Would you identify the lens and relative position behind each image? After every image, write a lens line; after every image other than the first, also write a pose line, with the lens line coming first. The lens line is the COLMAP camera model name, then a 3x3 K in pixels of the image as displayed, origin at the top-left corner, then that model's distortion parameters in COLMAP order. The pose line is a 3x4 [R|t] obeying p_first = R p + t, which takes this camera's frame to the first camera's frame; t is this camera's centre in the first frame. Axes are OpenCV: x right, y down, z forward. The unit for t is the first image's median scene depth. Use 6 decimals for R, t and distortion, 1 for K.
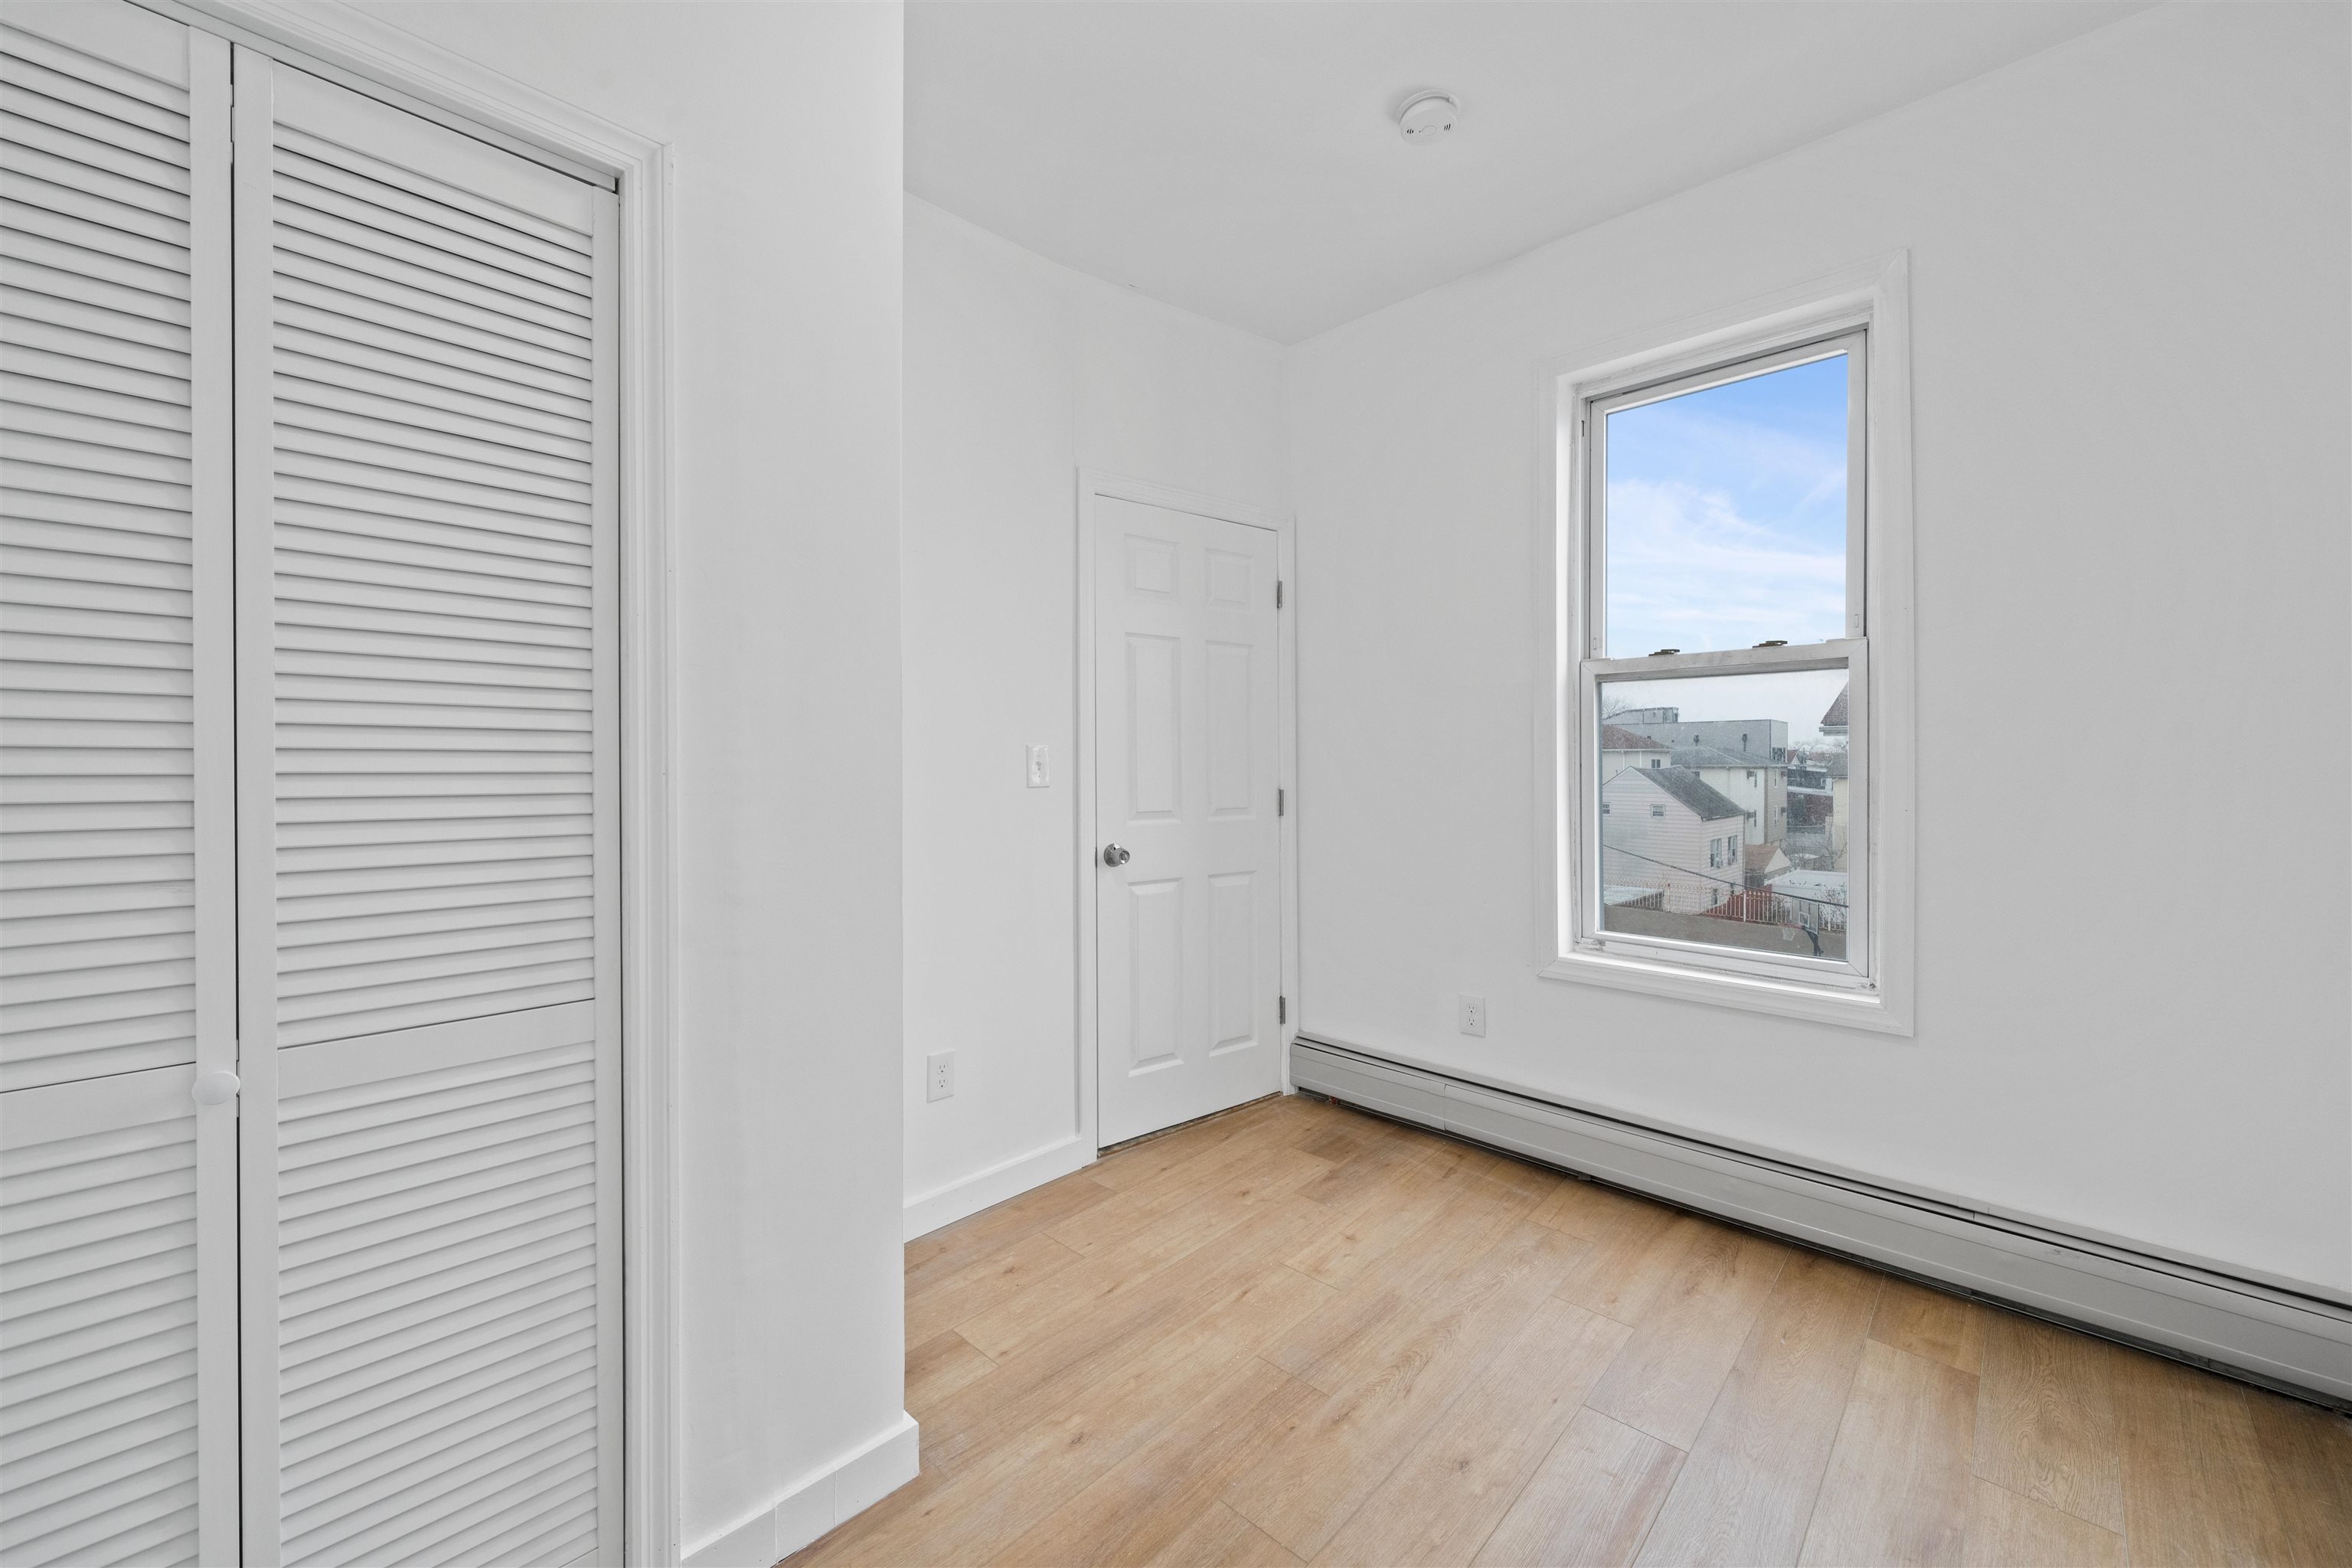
lens RADIAL K [[907.5, 0, 1176.0], [0, 907.5, 784.0], [0, 0, 1]] dist [-0.003221, -0.000372]
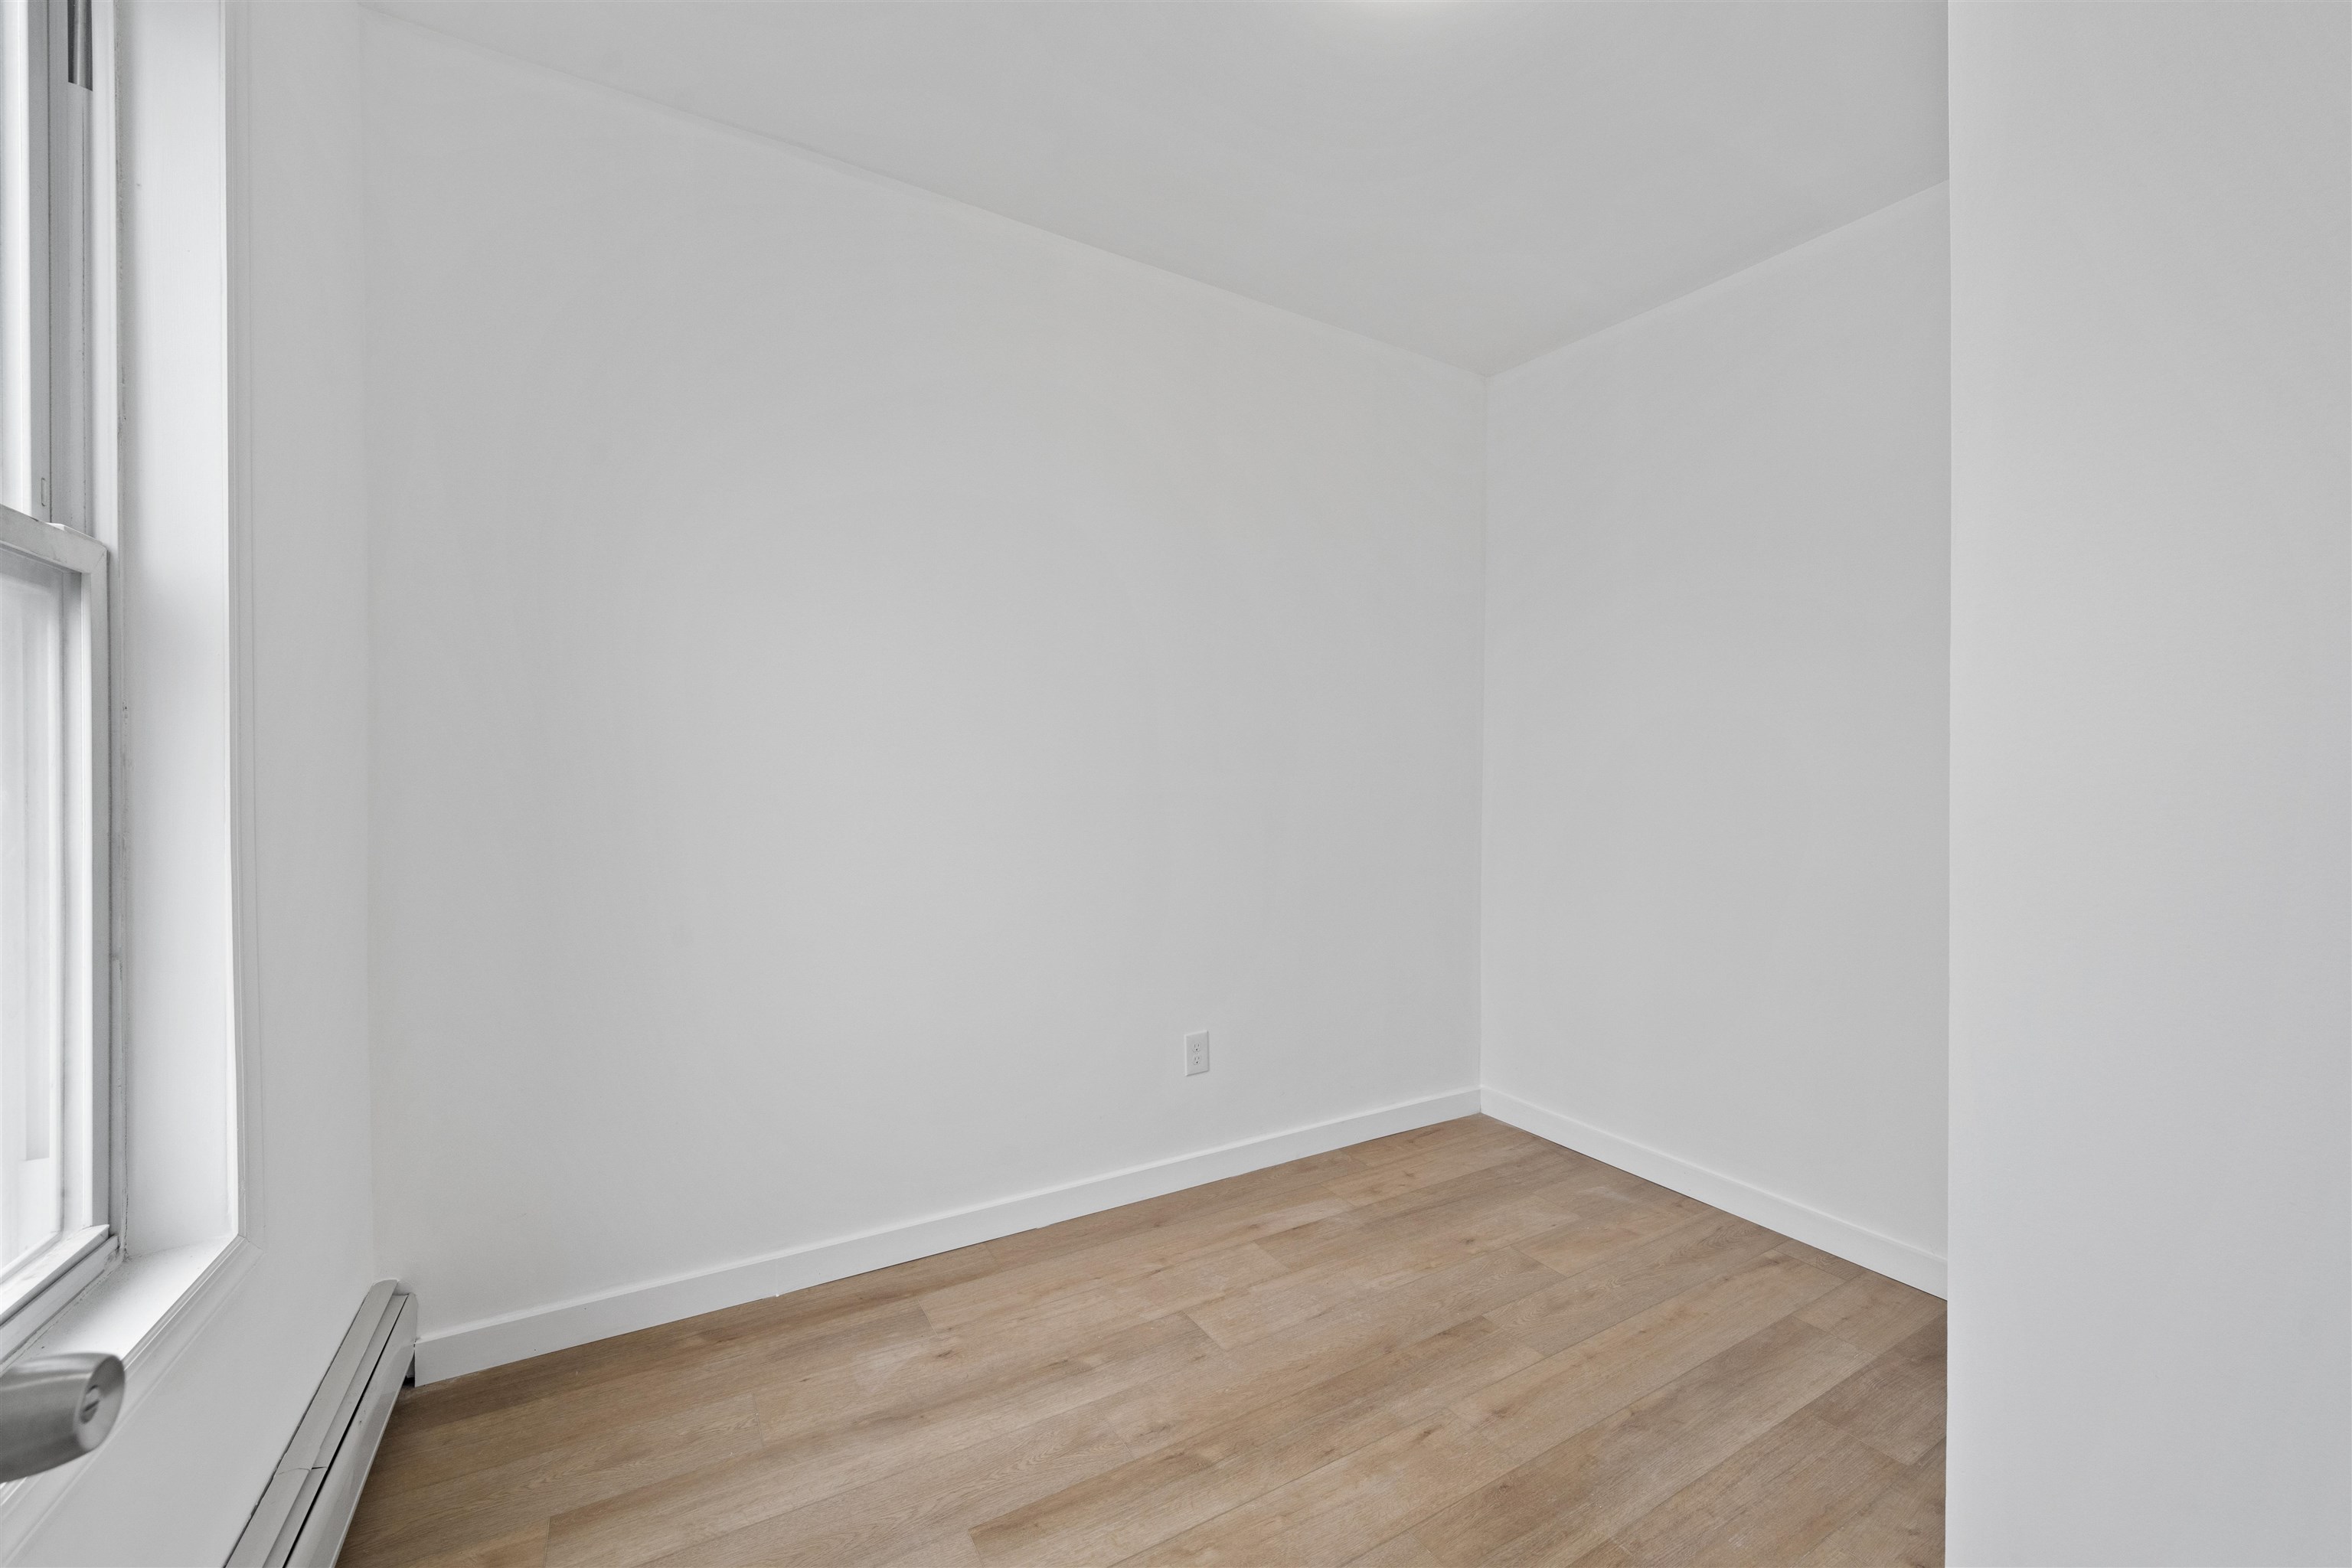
lens RADIAL K [[909.4, 0, 1166.2], [0, 909.4, 772.3], [0, 0, 1]] dist [-0.001169, -0.000263]
pose [[-0.960699, 0.008979, 0.277449, 0.080612], [0.010756, 0.999930, 0.004881, -0.039438], [-0.277385, 0.007673, -0.960728, 1.498353]]
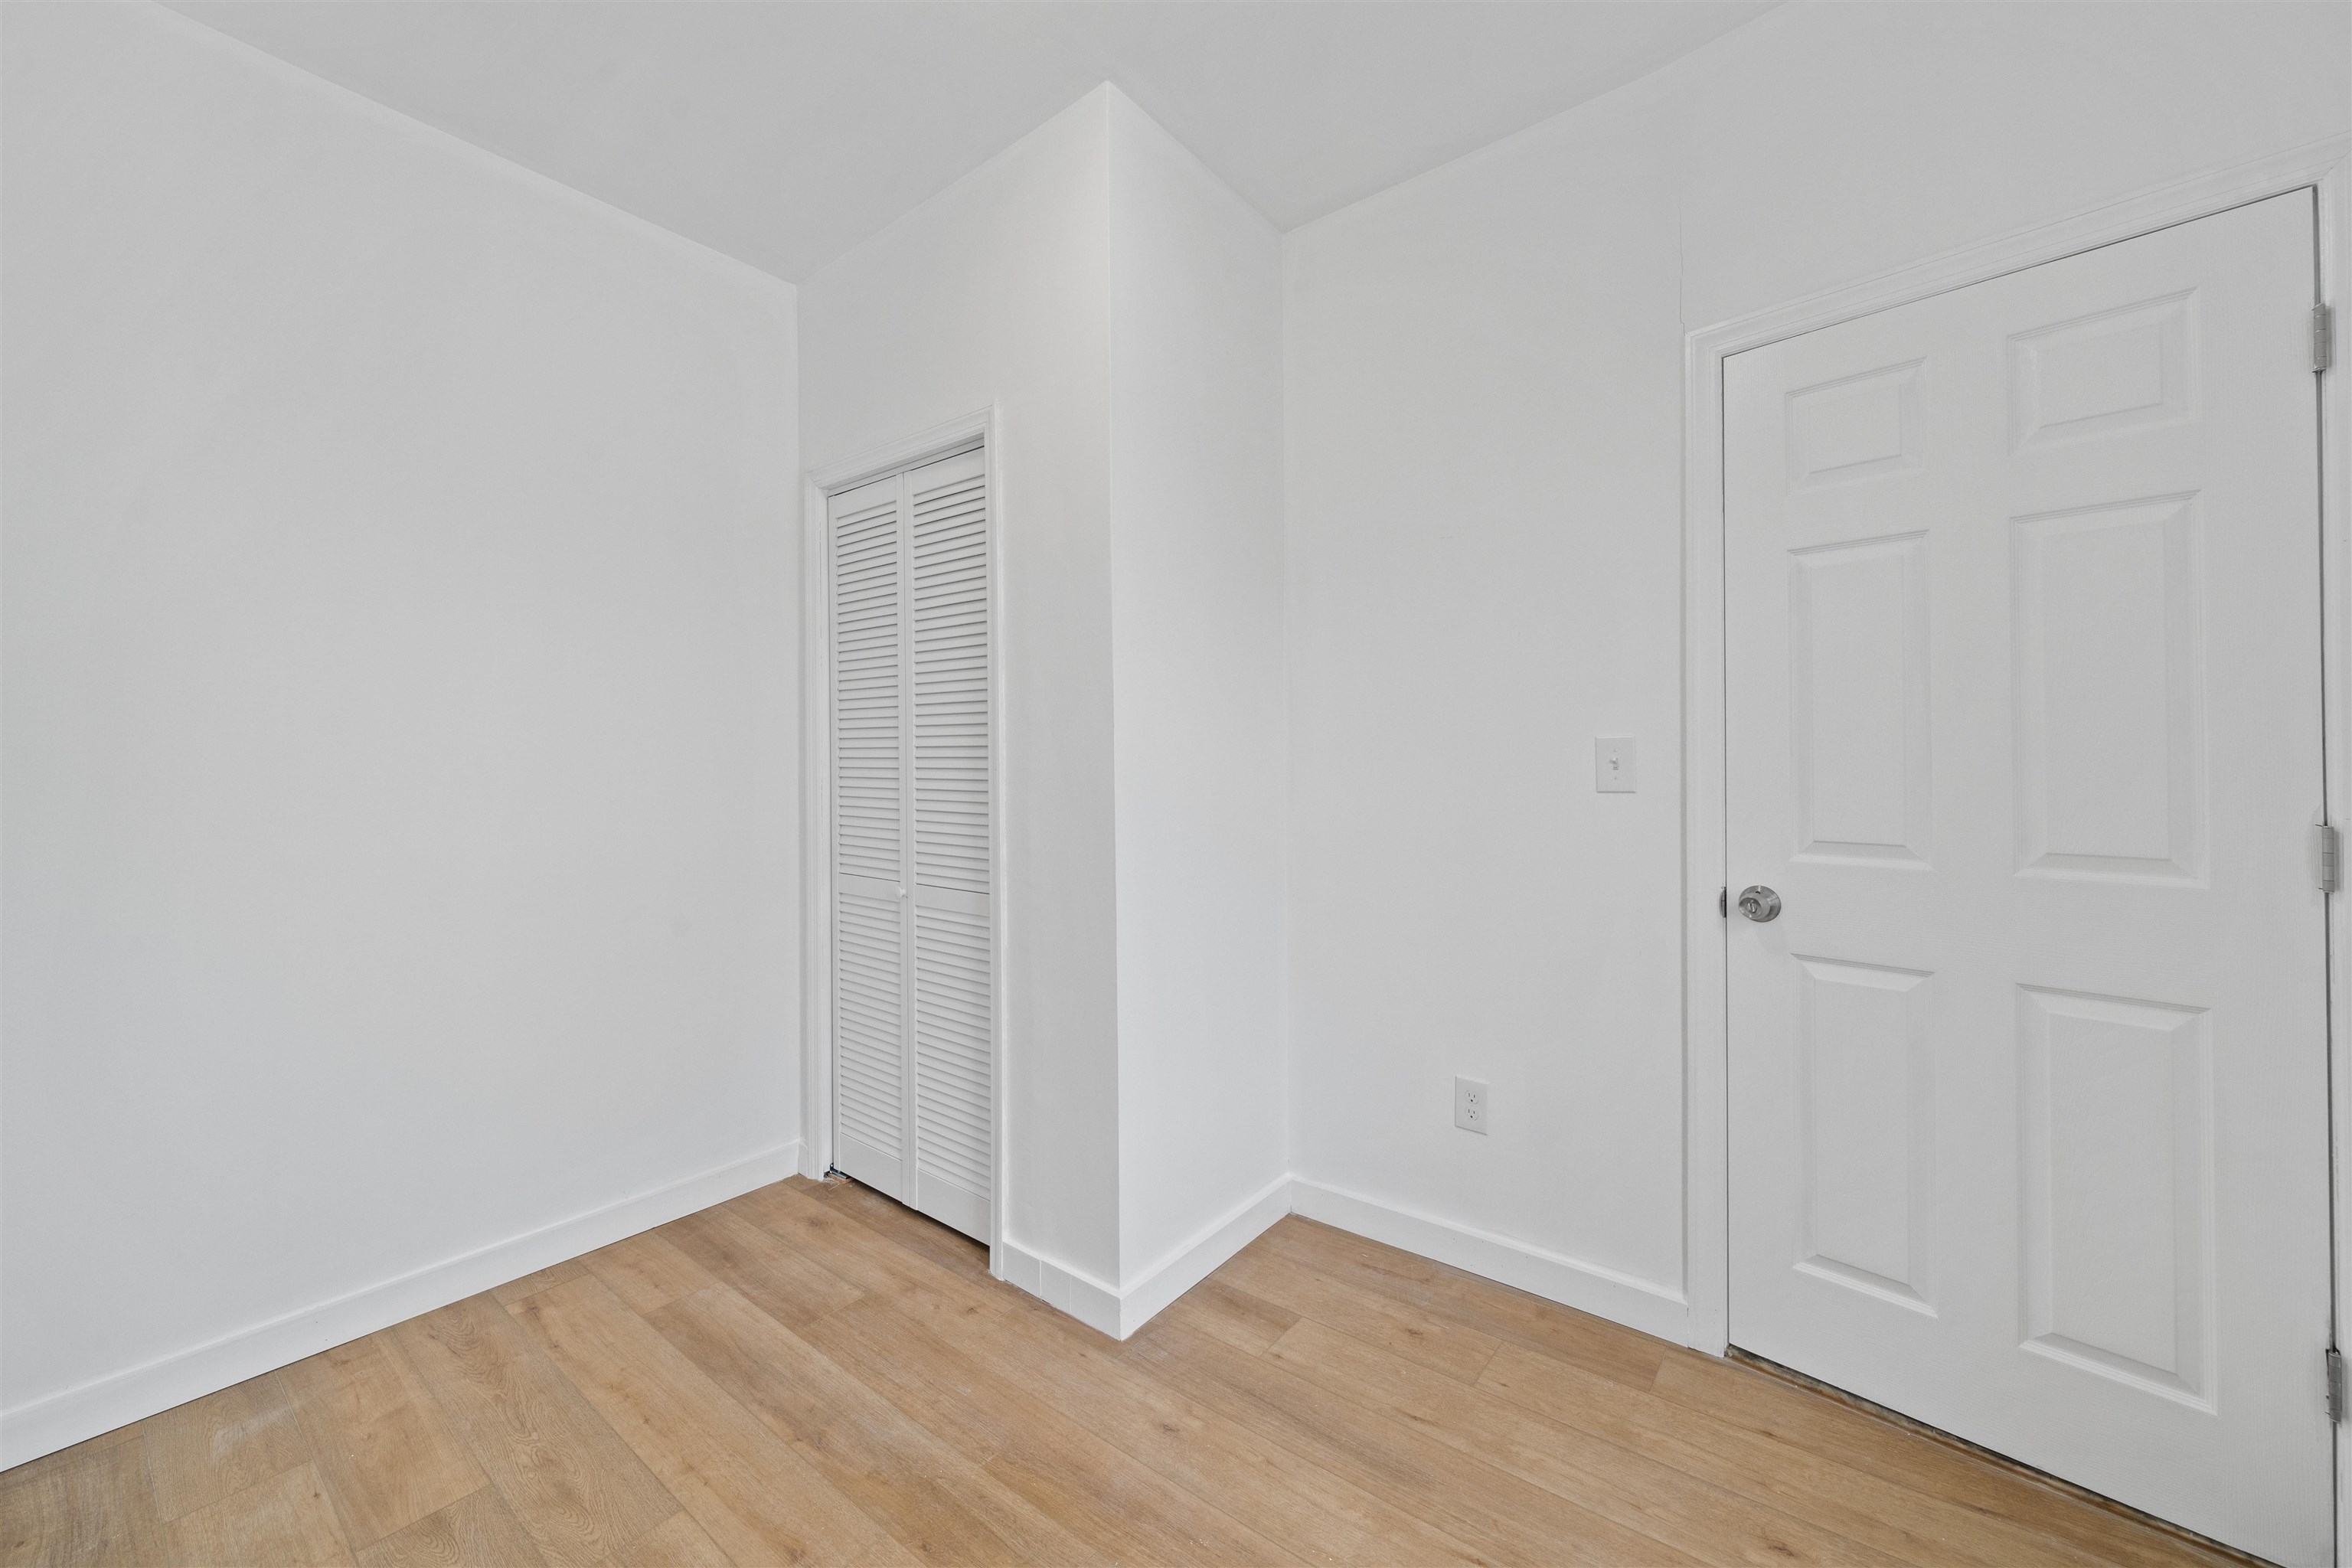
lens RADIAL K [[909.4, 0, 1166.2], [0, 909.4, 772.3], [0, 0, 1]] dist [-0.001169, -0.000263]
pose [[0.092605, 0.017080, -0.995556, 0.756192], [-0.012743, 0.999791, 0.015967, -0.027234], [0.995621, 0.011207, 0.092804, 0.752059]]
